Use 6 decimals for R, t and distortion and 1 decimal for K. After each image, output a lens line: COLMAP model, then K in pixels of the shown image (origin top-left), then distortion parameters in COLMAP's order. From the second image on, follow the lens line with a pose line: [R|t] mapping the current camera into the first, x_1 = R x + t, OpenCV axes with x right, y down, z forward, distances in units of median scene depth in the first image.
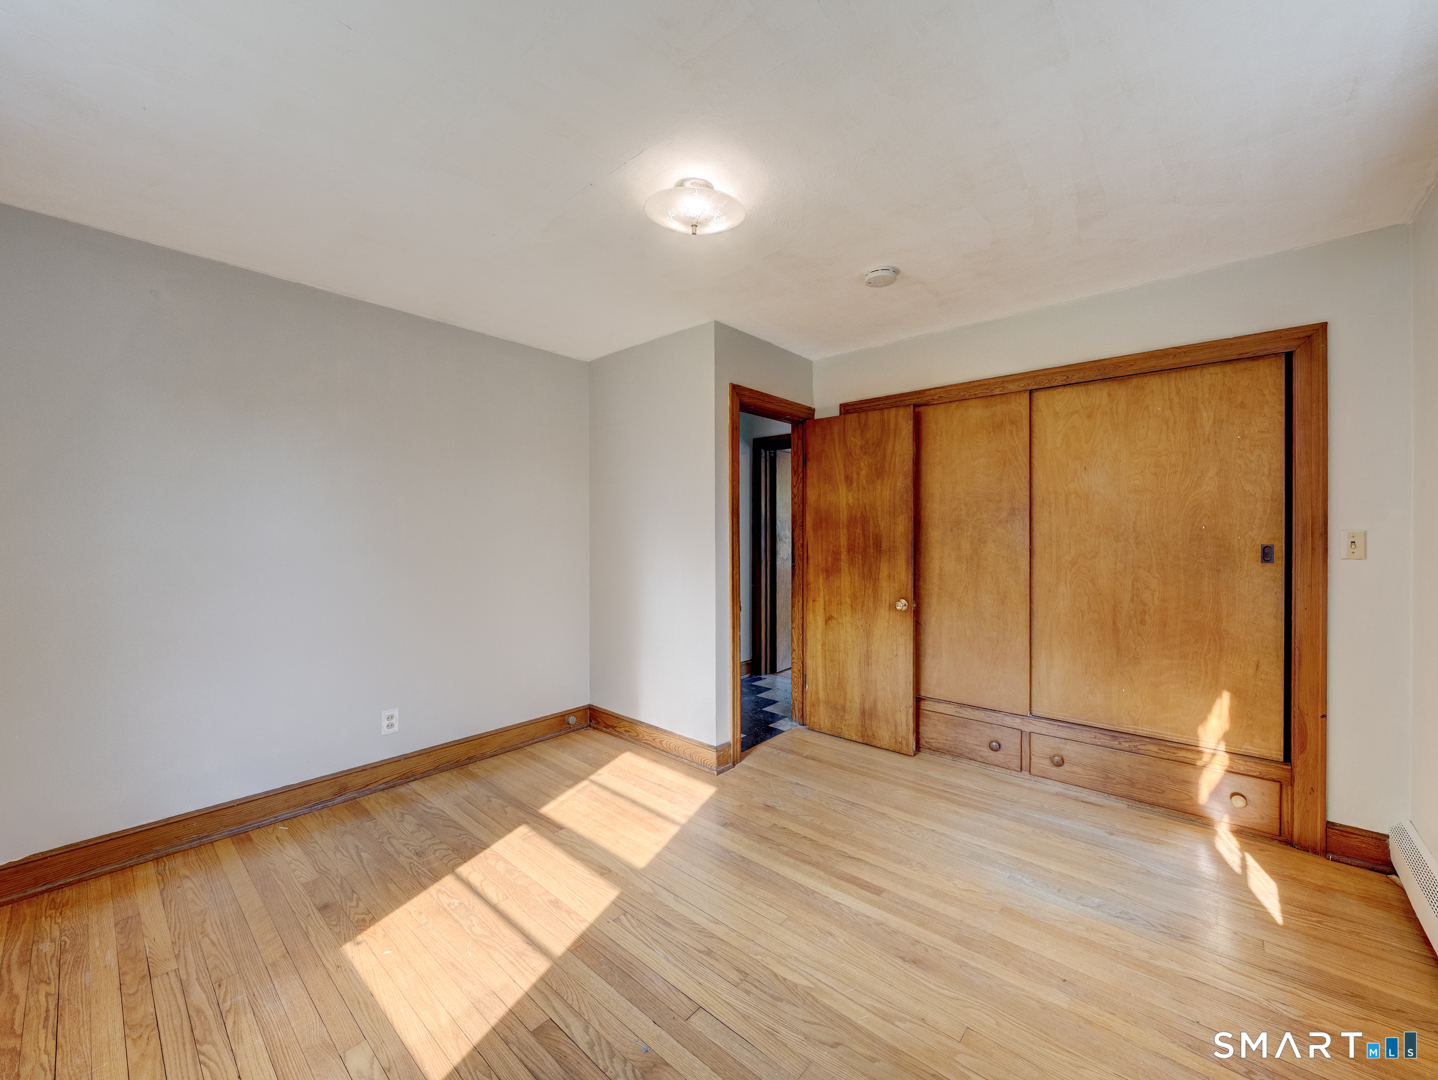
lens RADIAL K [[554.5, 0, 727.4], [0, 554.5, 534.6], [0, 0, 1]] dist [-0.002049, -0.000789]
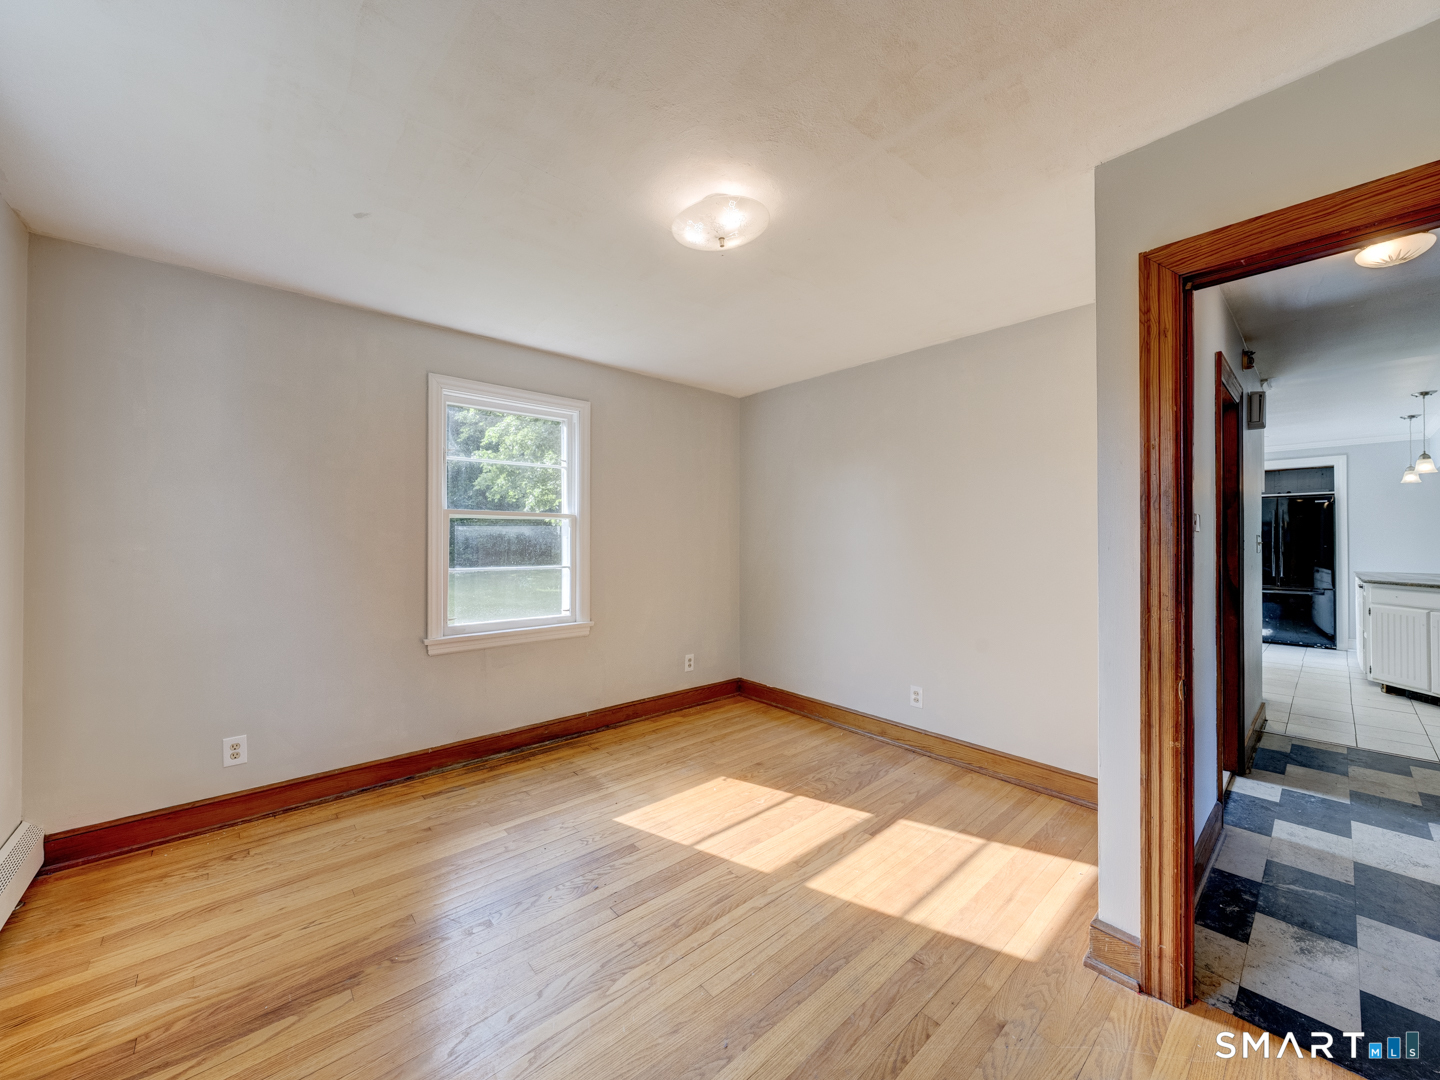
lens RADIAL K [[555.2, 0, 729.5], [0, 555.2, 539.9], [0, 0, 1]] dist [-0.002049, -0.000789]
pose [[-0.112805, 0.007999, -0.993585, 0.732916], [-0.011496, 0.999890, 0.009355, -0.006476], [0.993551, 0.012478, -0.112701, 0.871084]]
